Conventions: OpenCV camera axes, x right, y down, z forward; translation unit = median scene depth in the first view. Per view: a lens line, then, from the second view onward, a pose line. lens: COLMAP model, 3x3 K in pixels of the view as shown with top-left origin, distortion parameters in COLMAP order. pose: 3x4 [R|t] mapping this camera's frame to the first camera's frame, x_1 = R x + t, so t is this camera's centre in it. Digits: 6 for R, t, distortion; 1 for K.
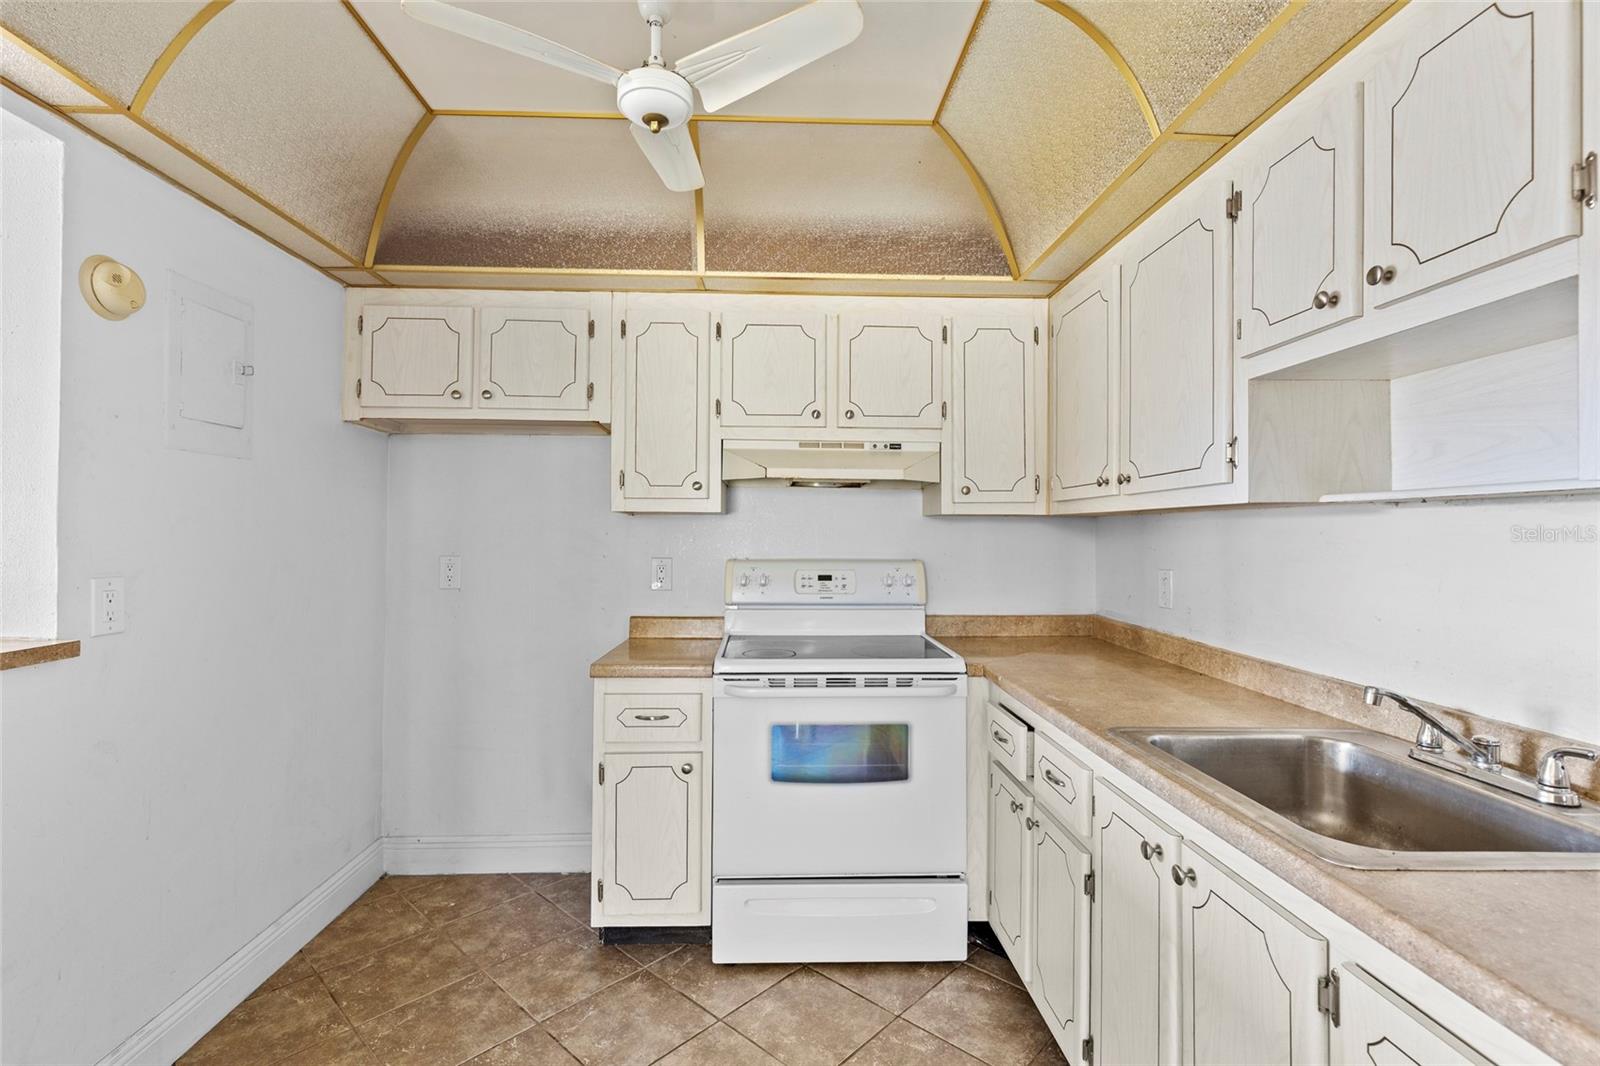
lens RADIAL K [[731.9, 0, 794.4], [0, 731.9, 532.1], [0, 0, 1]] dist [0.010506, -0.001411]
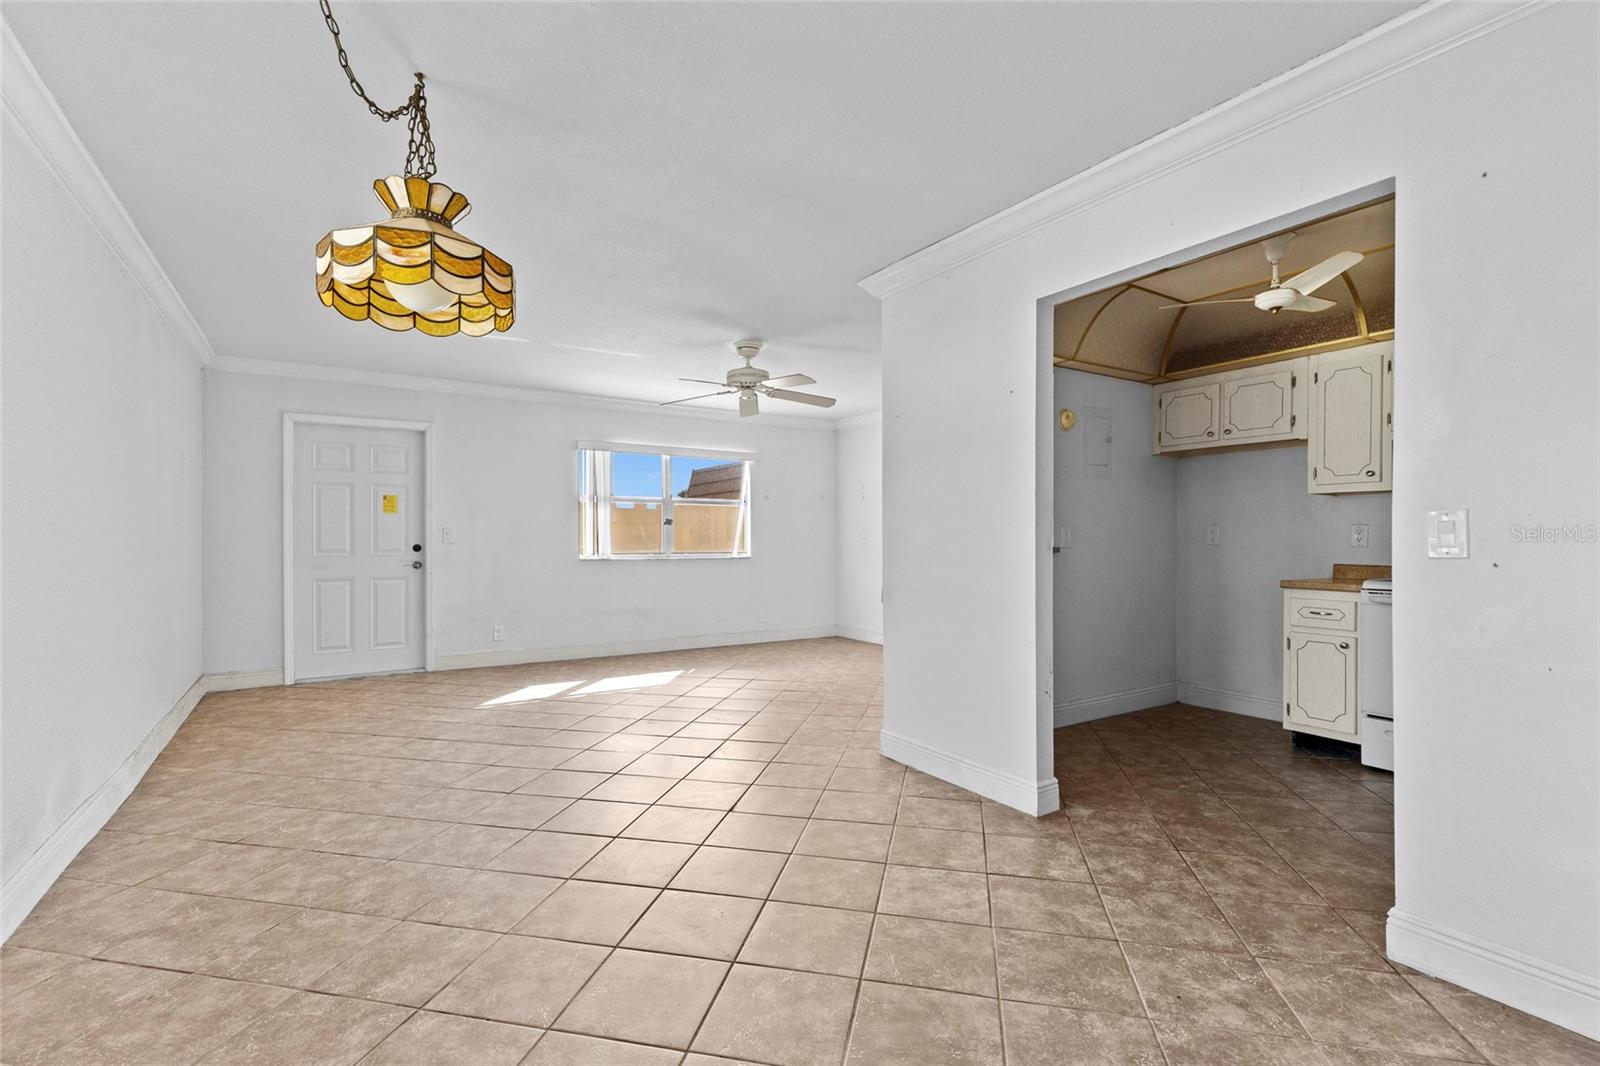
lens RADIAL K [[731.9, 0, 794.4], [0, 731.9, 532.1], [0, 0, 1]] dist [0.010506, -0.001411]
pose [[0.504179, -0.012929, -0.863502, 0.571122], [0.005663, 0.999916, -0.011664, 0.067842], [0.863581, 0.000991, 0.504210, -0.780478]]
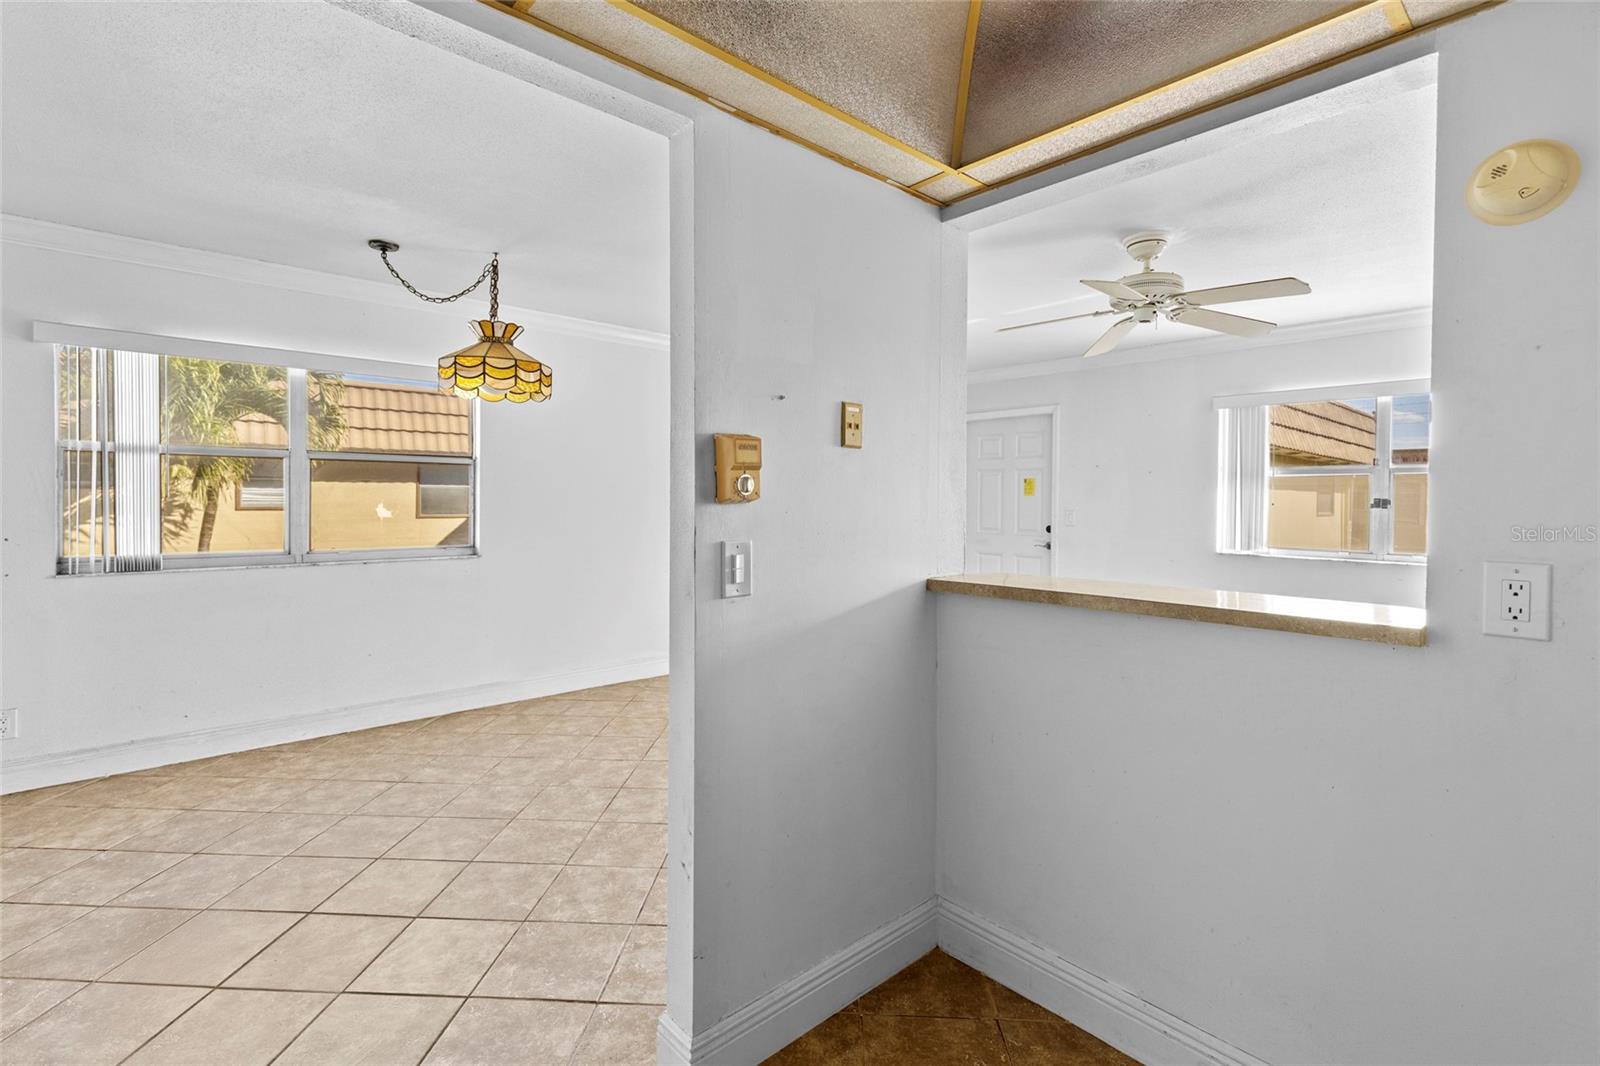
lens RADIAL K [[729.2, 0, 795.2], [0, 729.2, 504.2], [0, 0, 1]] dist [0.013303, -0.000090]
pose [[-0.771884, -0.004749, -0.635745, 0.077474], [-0.008797, 0.999956, 0.003210, 0.001252], [0.635702, 0.008070, -0.771892, 0.716273]]
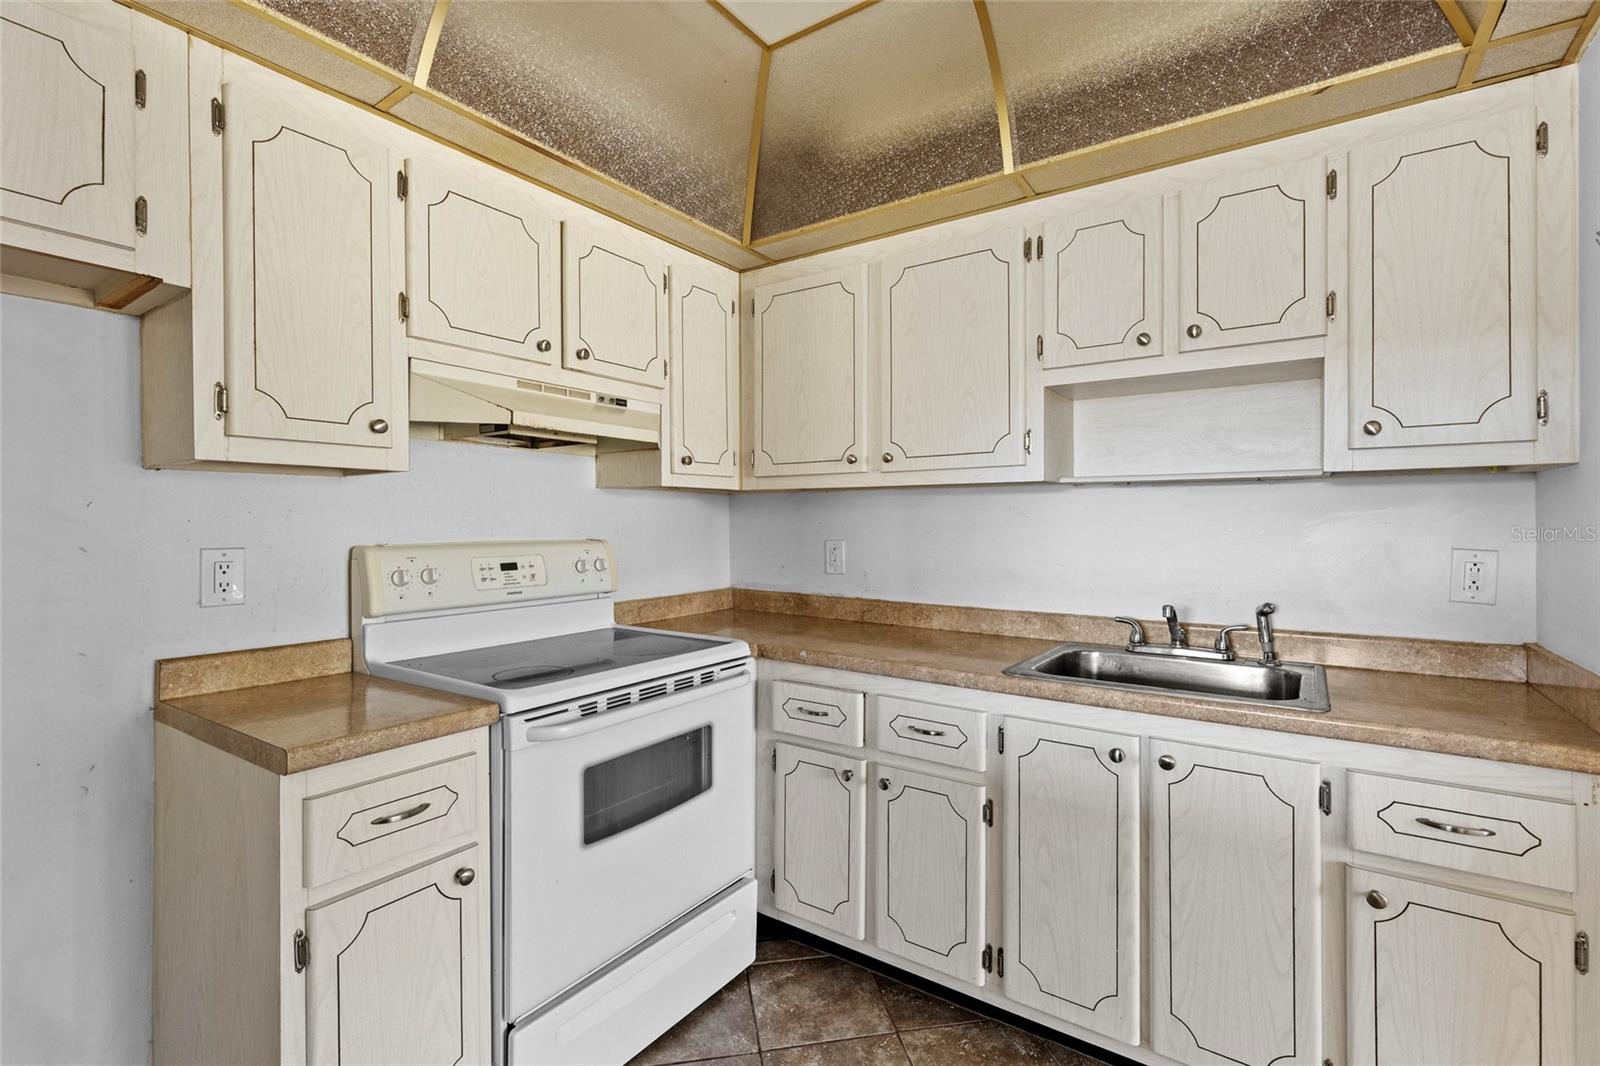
lens RADIAL K [[722.7, 0, 801.8], [0, 722.7, 525.7], [0, 0, 1]] dist [-0.000165, -0.000194]
pose [[0.597813, -0.011159, 0.801558, -0.405837], [0.002953, 0.999927, 0.011718, 0.014200], [-0.801630, -0.004638, 0.597802, 0.350611]]
